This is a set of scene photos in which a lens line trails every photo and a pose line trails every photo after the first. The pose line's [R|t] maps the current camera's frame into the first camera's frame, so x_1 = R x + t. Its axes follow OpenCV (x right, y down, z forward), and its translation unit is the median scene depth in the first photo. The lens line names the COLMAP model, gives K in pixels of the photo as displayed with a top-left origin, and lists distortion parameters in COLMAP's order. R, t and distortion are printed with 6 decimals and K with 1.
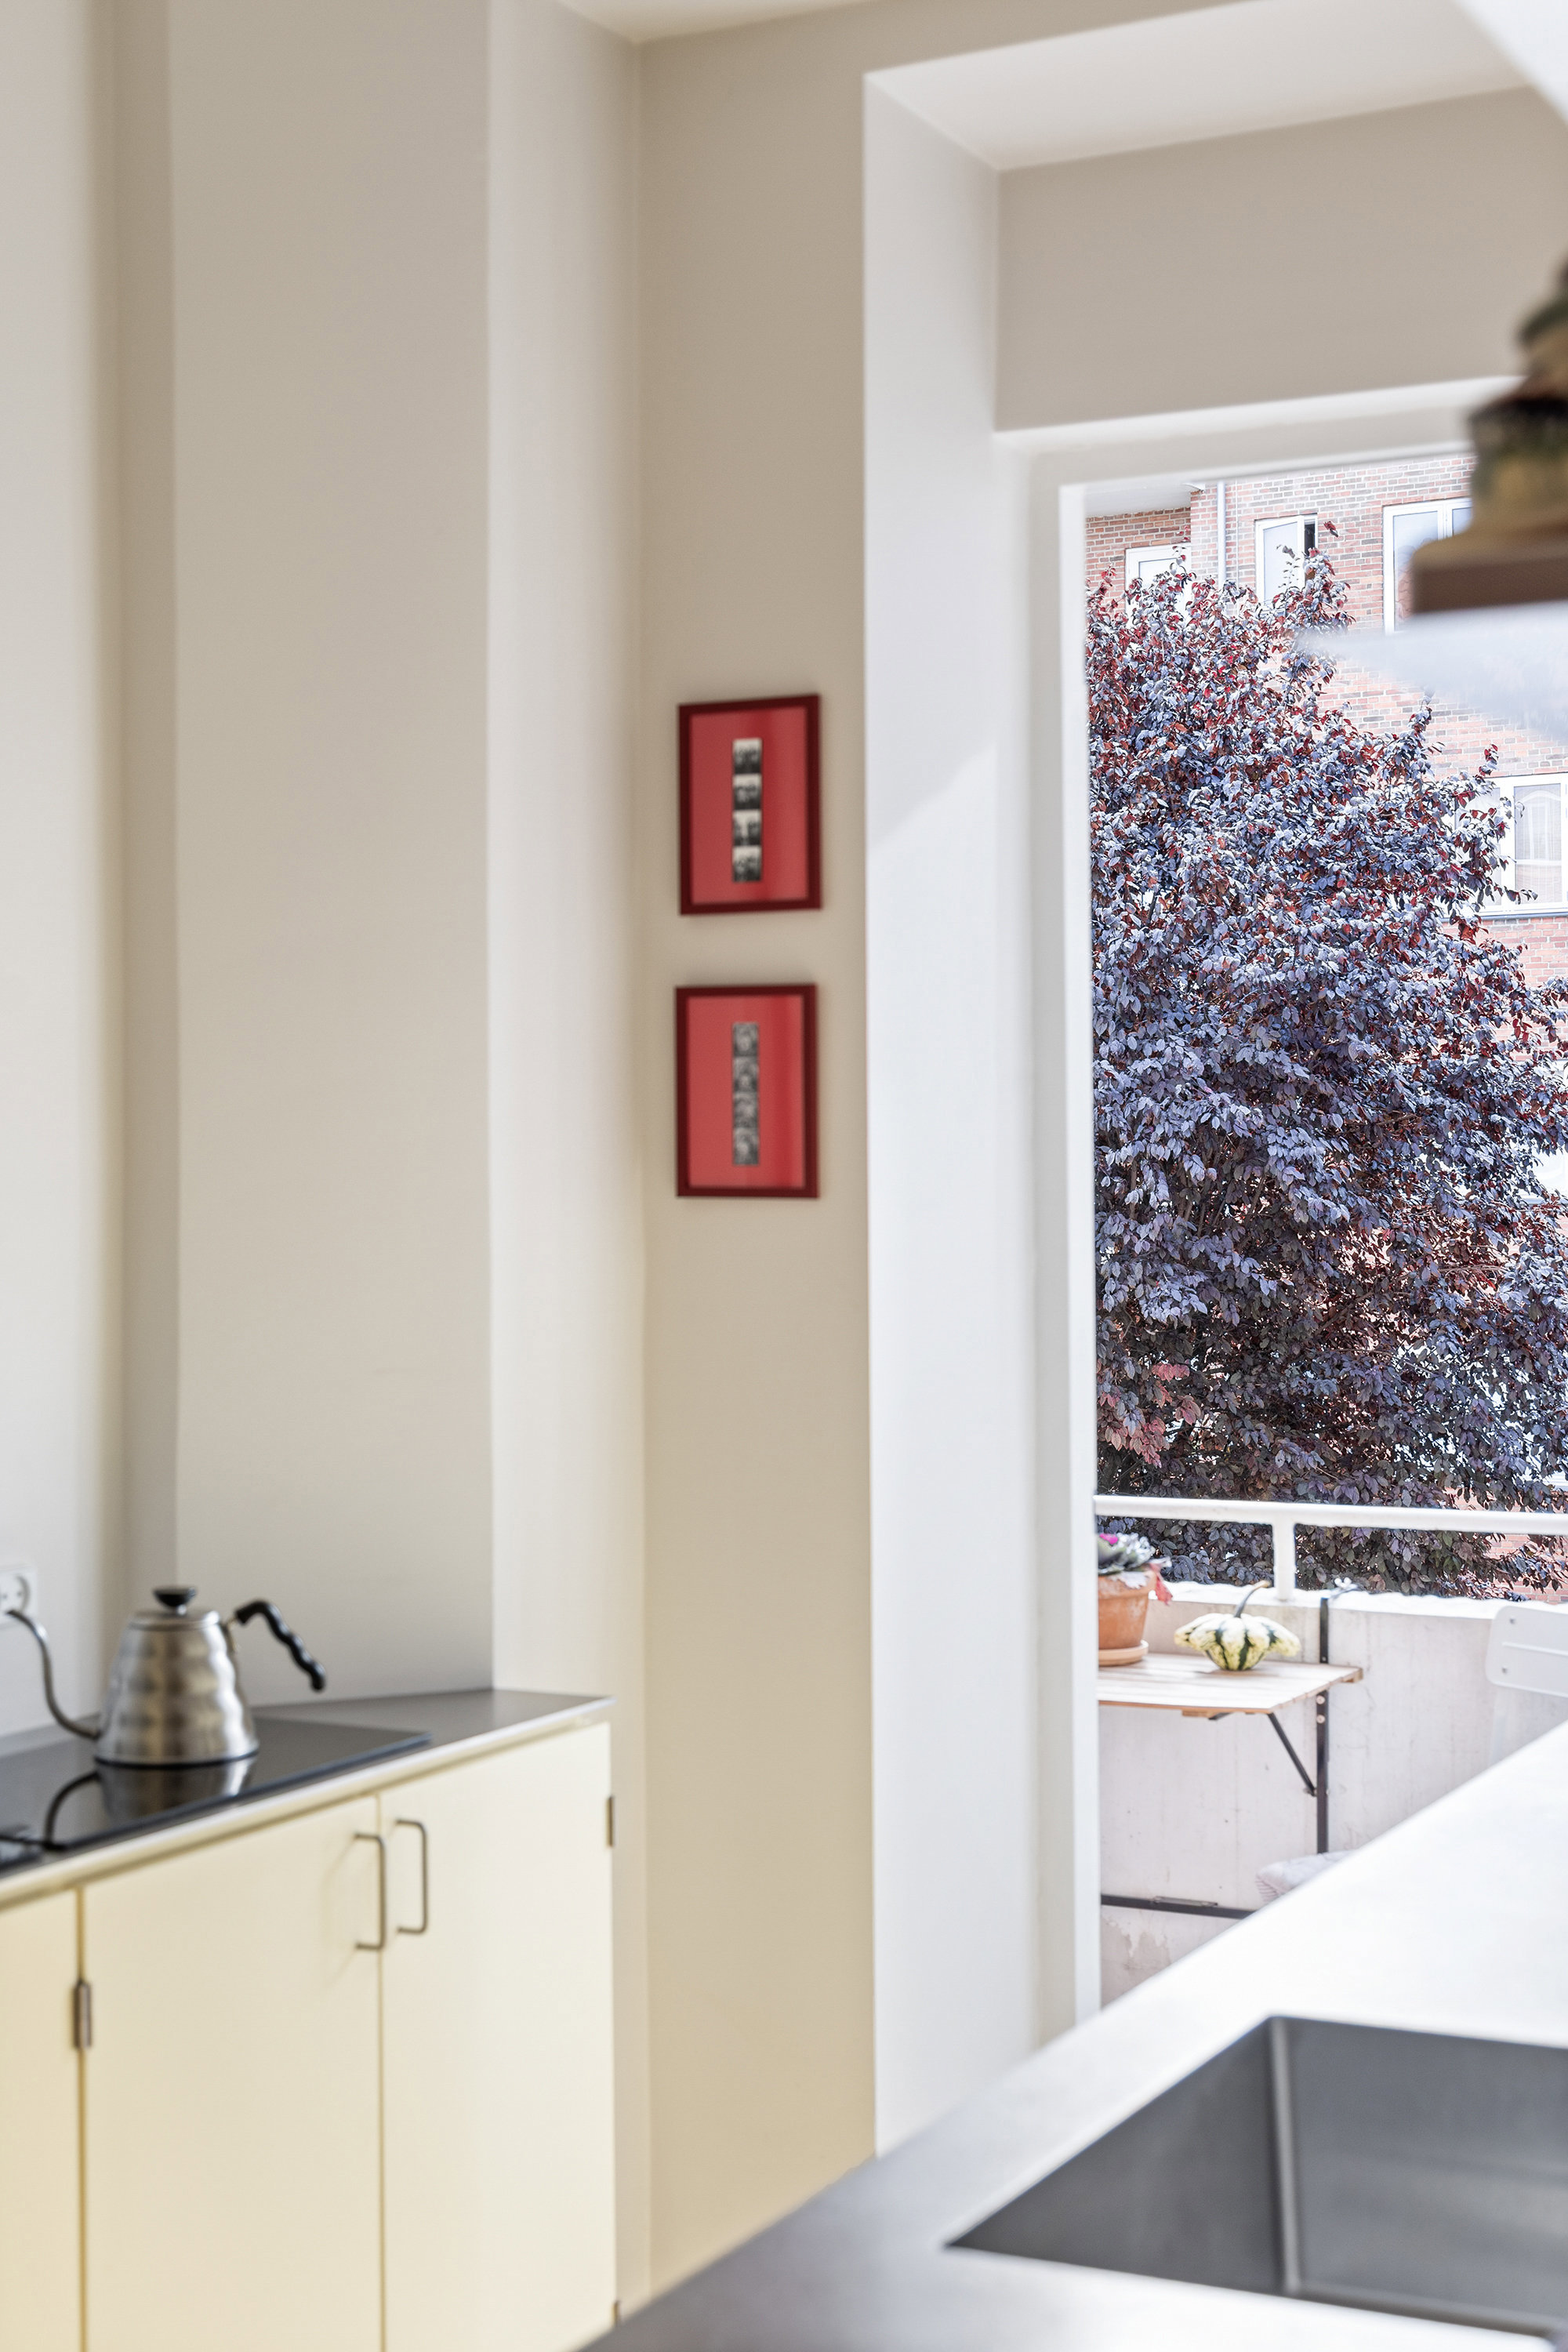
lens RADIAL K [[3397.4, 0, 784.0], [0, 3397.4, 1176.0], [0, 0, 1]] dist [-0.013993, 0.002093]
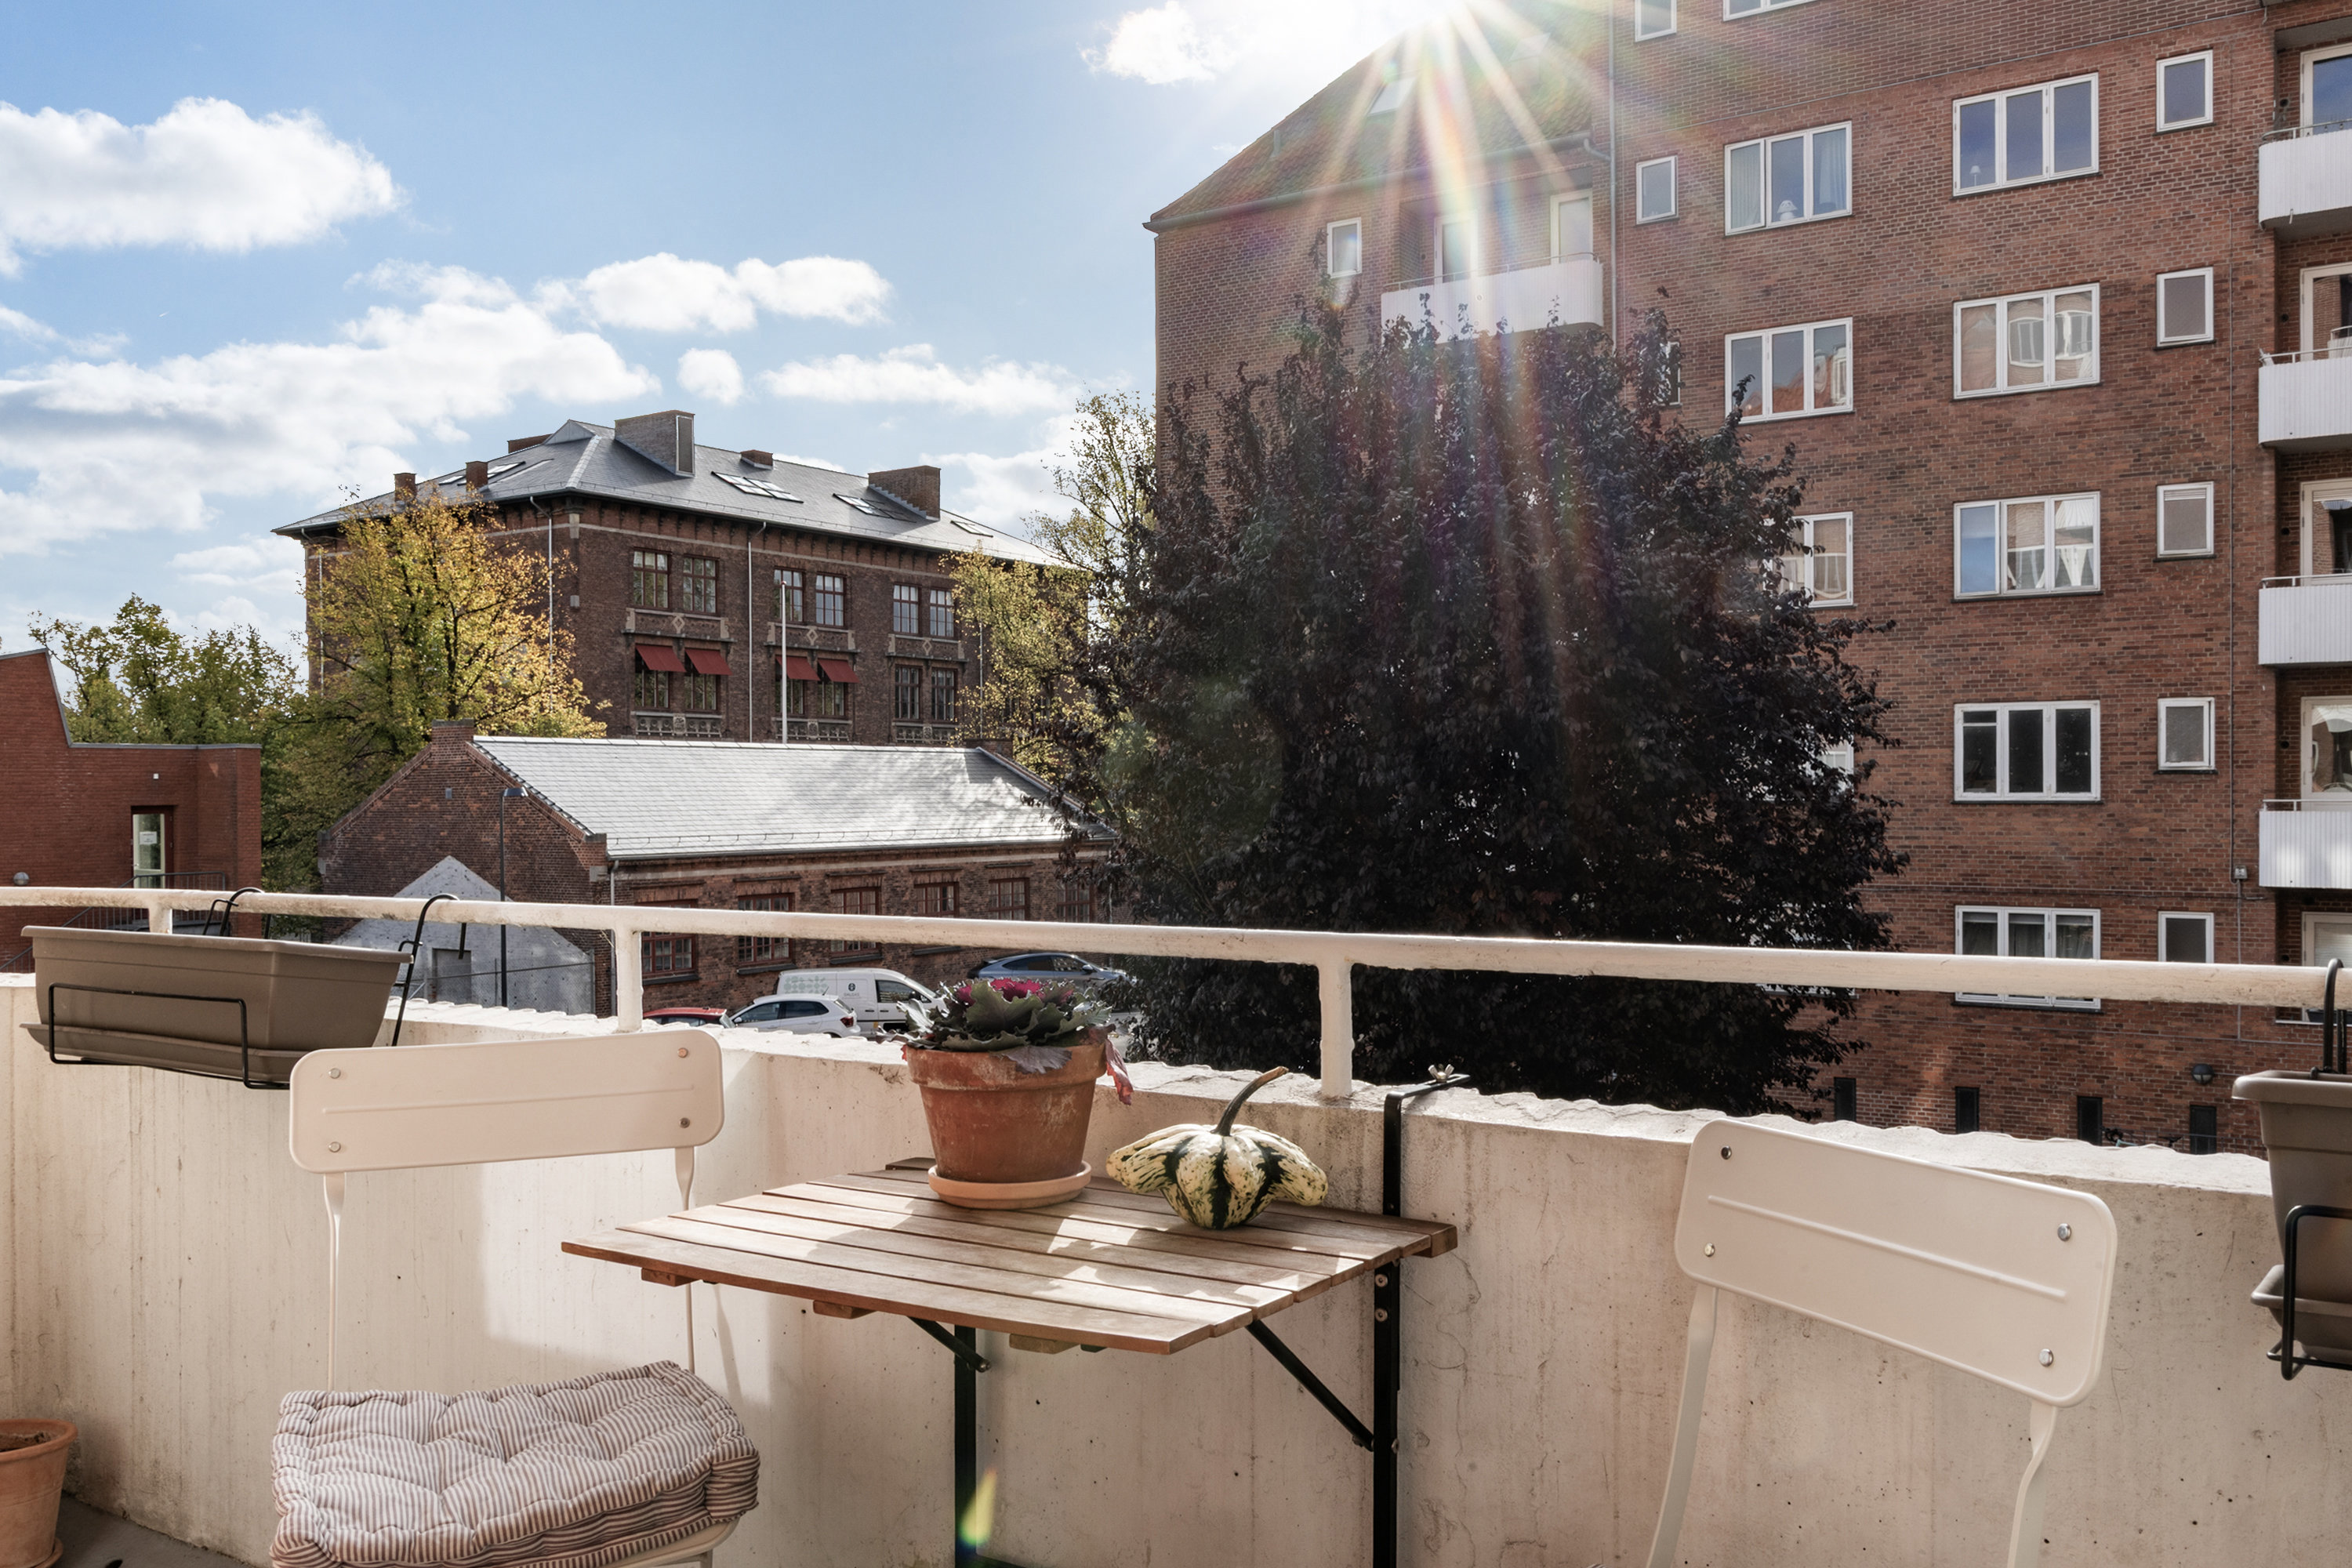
lens RADIAL K [[1967.0, 0, 1176.0], [0, 1967.0, 784.0], [0, 0, 1]] dist [-0.049113, -0.001063]
pose [[0.994533, 0.004566, -0.104319, 0.156347], [-0.006060, 0.999883, -0.014013, 0.076988], [0.104243, 0.014569, 0.994445, 0.670174]]
